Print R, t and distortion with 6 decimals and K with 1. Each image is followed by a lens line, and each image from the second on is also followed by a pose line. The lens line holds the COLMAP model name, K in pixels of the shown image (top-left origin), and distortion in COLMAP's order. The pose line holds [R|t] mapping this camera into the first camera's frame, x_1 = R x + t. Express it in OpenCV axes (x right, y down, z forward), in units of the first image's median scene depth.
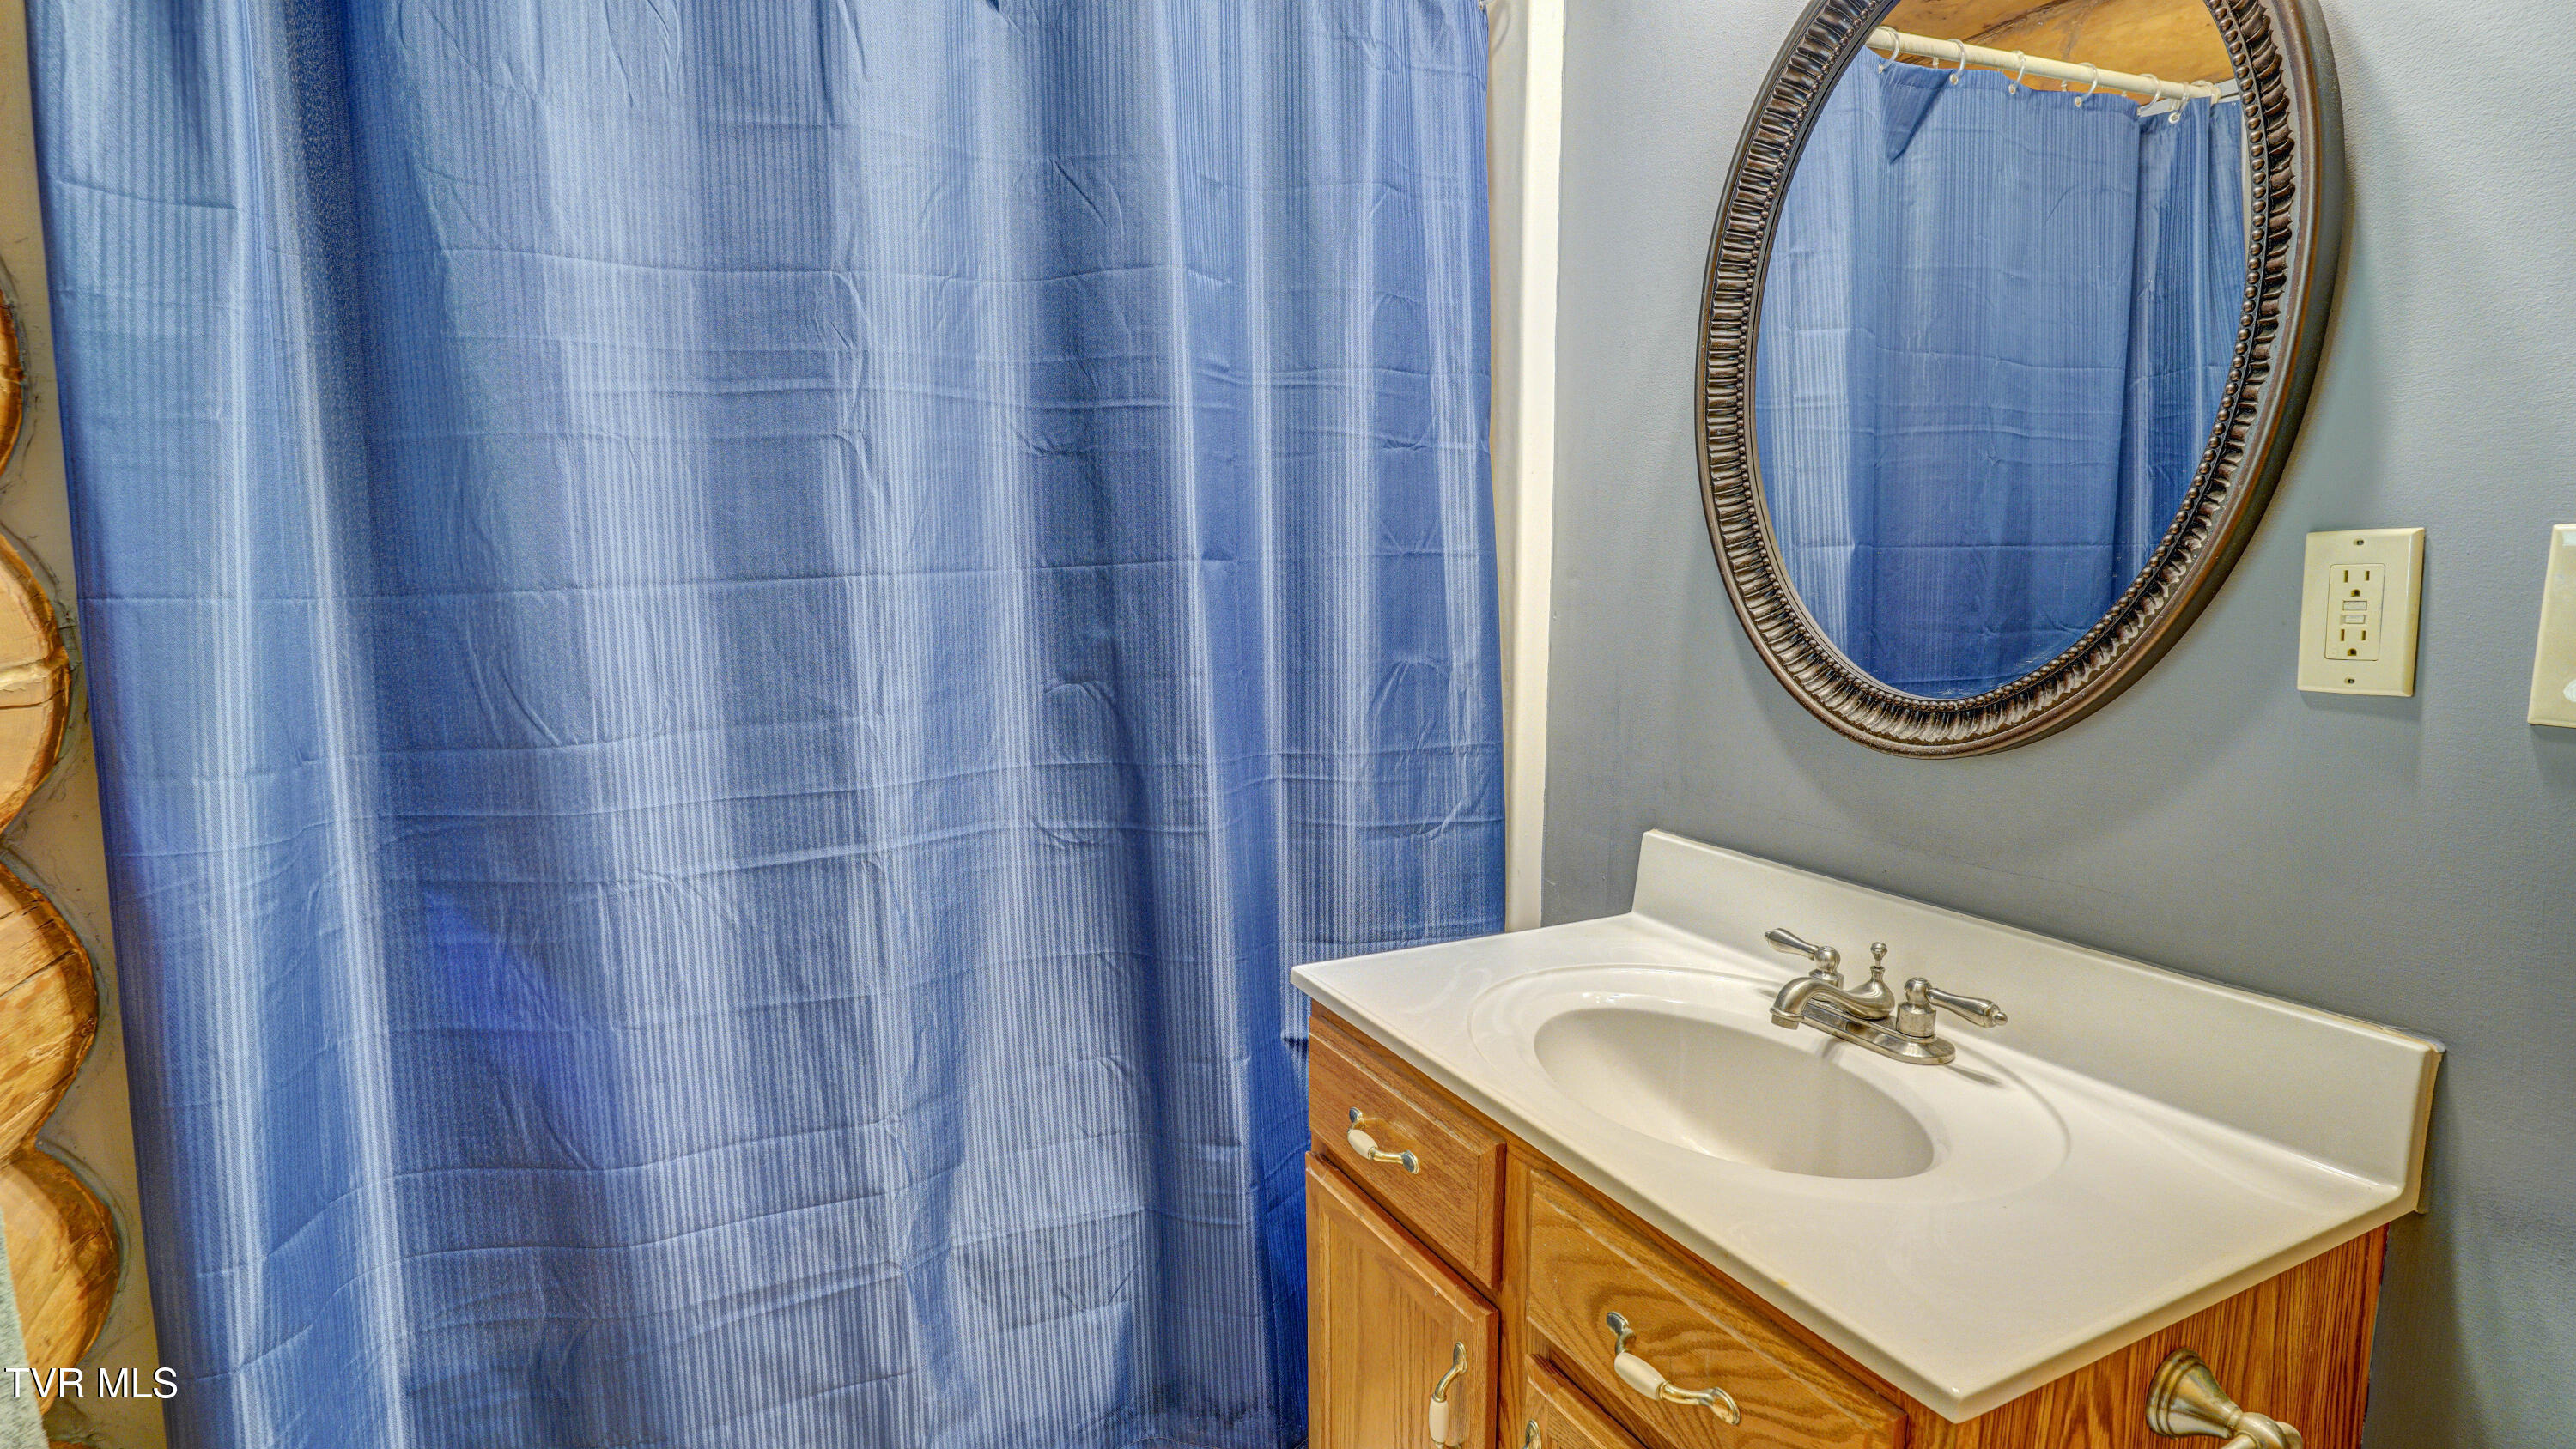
lens RADIAL K [[1272.8, 0, 1297.1], [0, 1272.8, 720.1], [0, 0, 1]] dist [-0.078281, 0.036500]
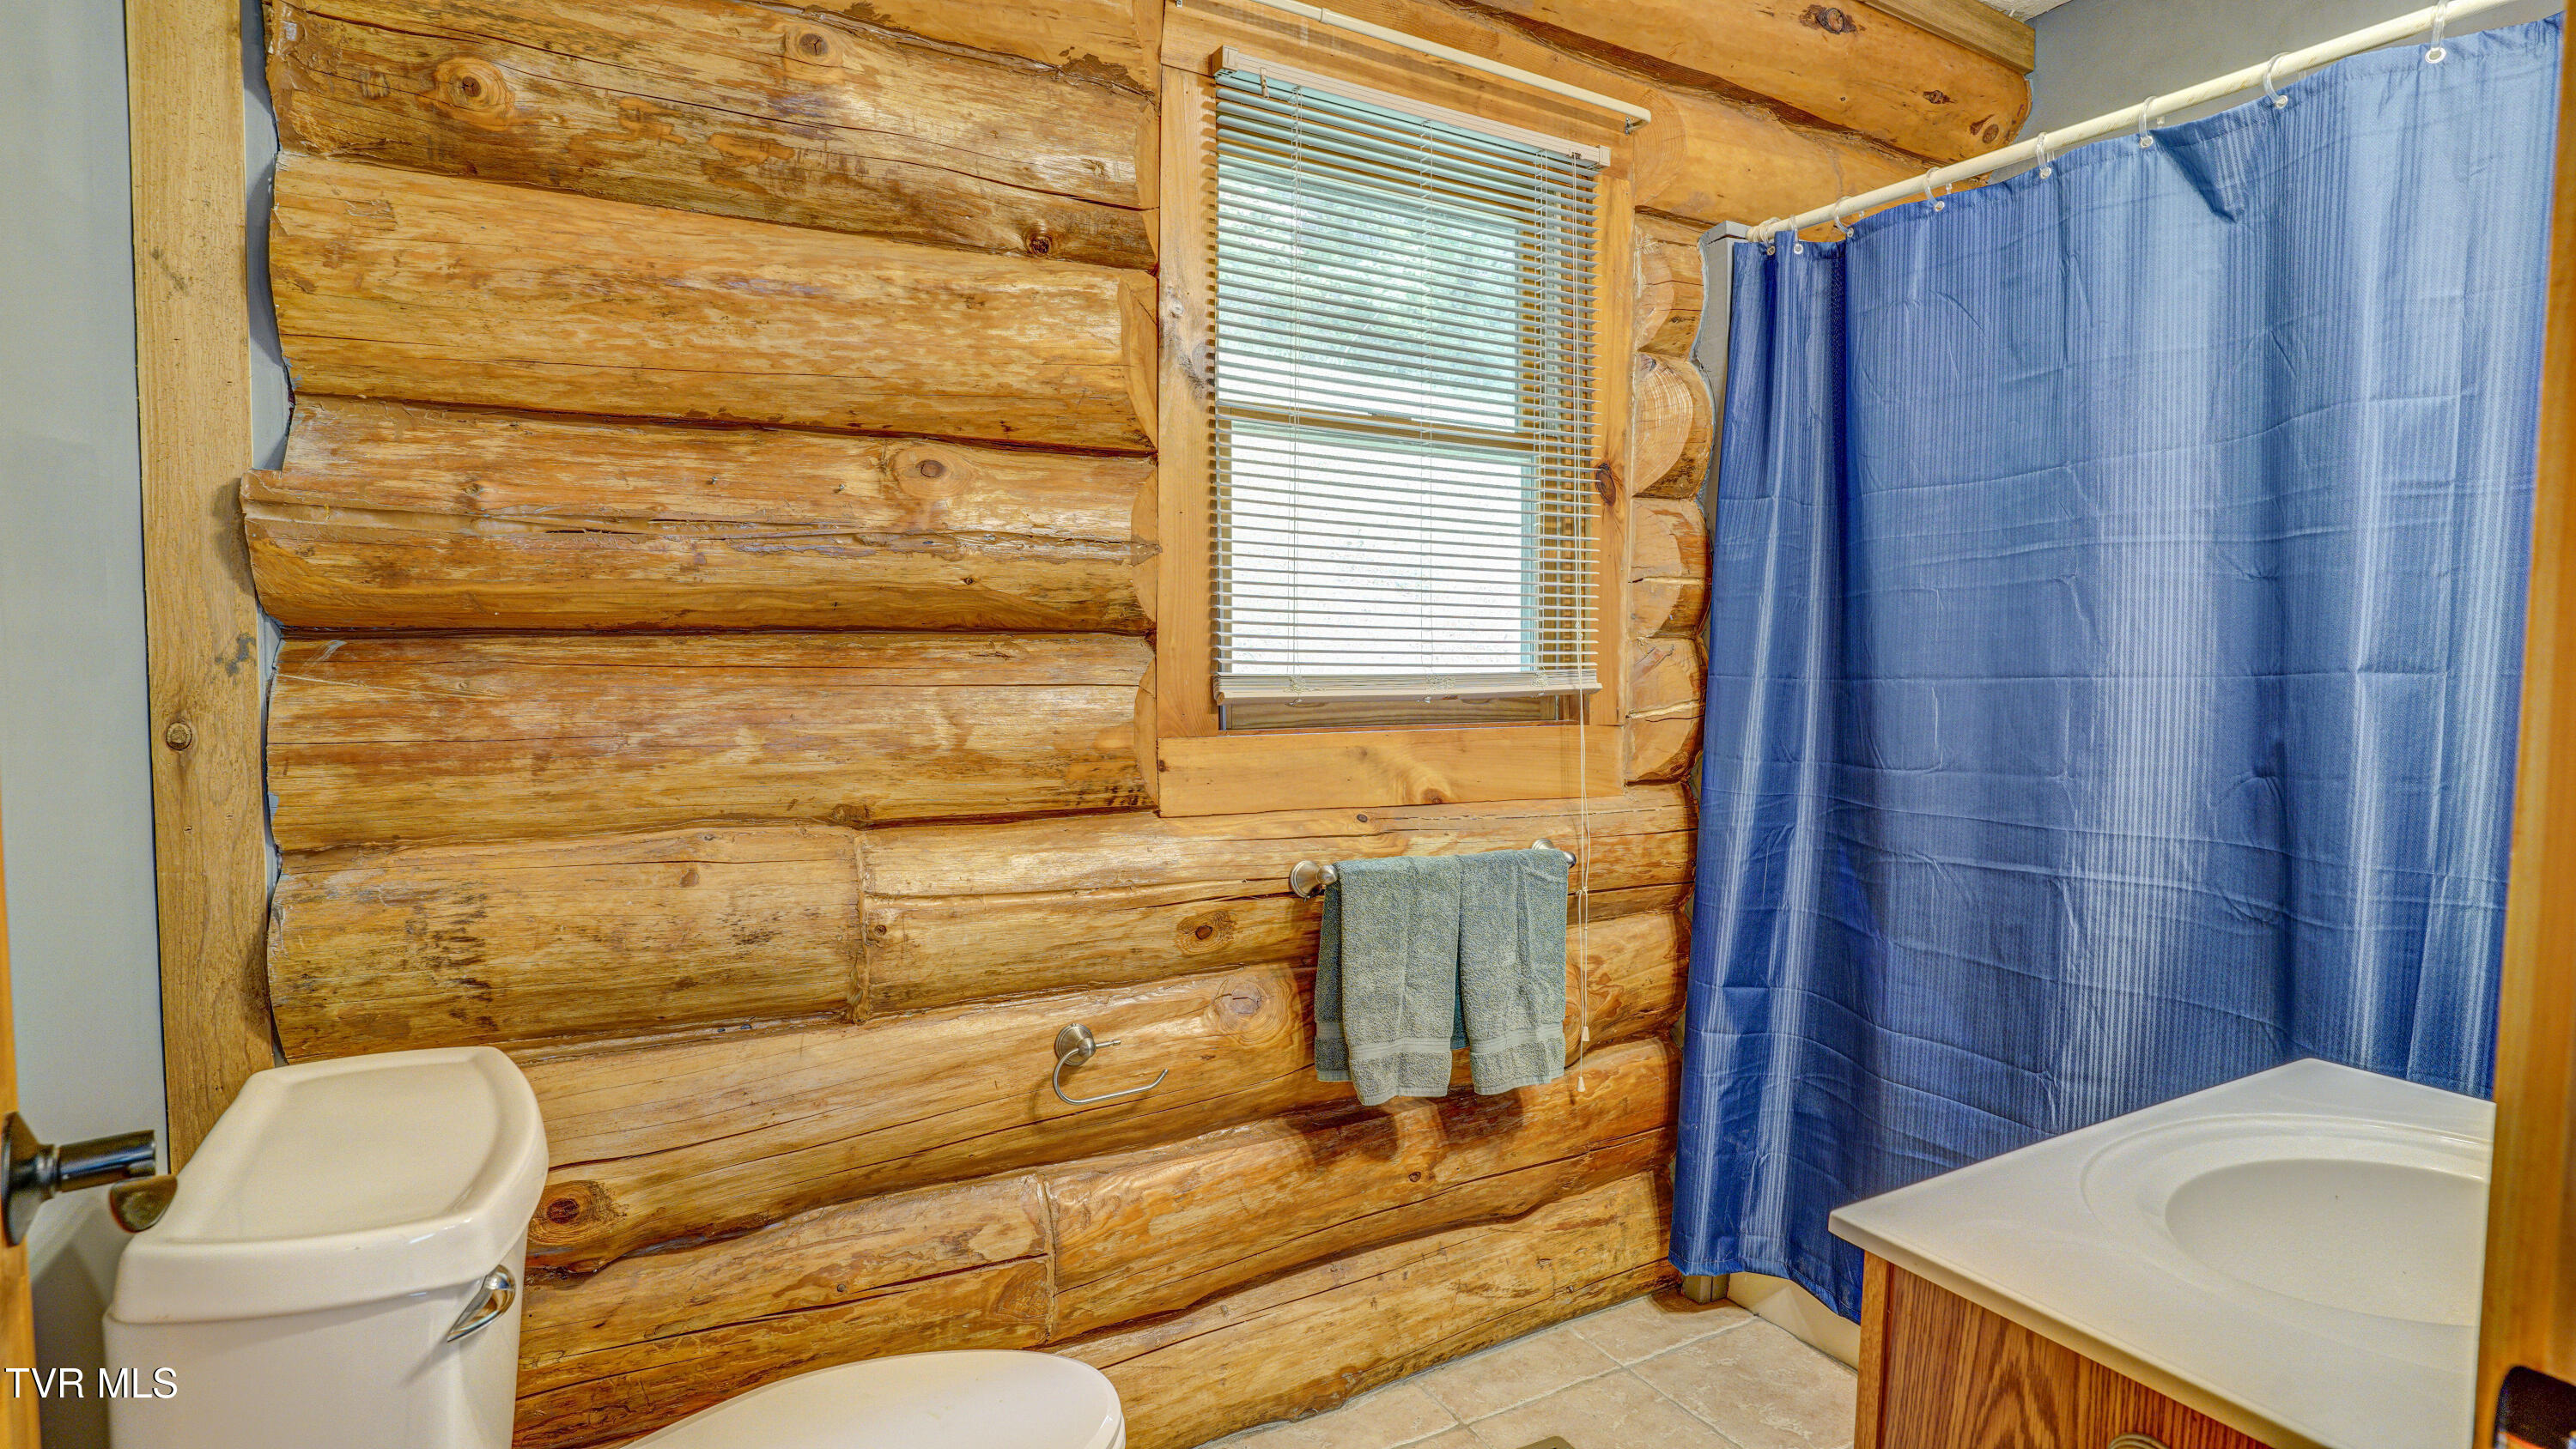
lens RADIAL K [[1272.8, 0, 1297.1], [0, 1272.8, 720.1], [0, 0, 1]] dist [-0.078281, 0.036500]
pose [[0.041525, 0.057474, -0.997483, 1.038526], [-0.127126, 0.990534, 0.051781, -0.031397], [0.991017, 0.124656, 0.048439, 0.092627]]
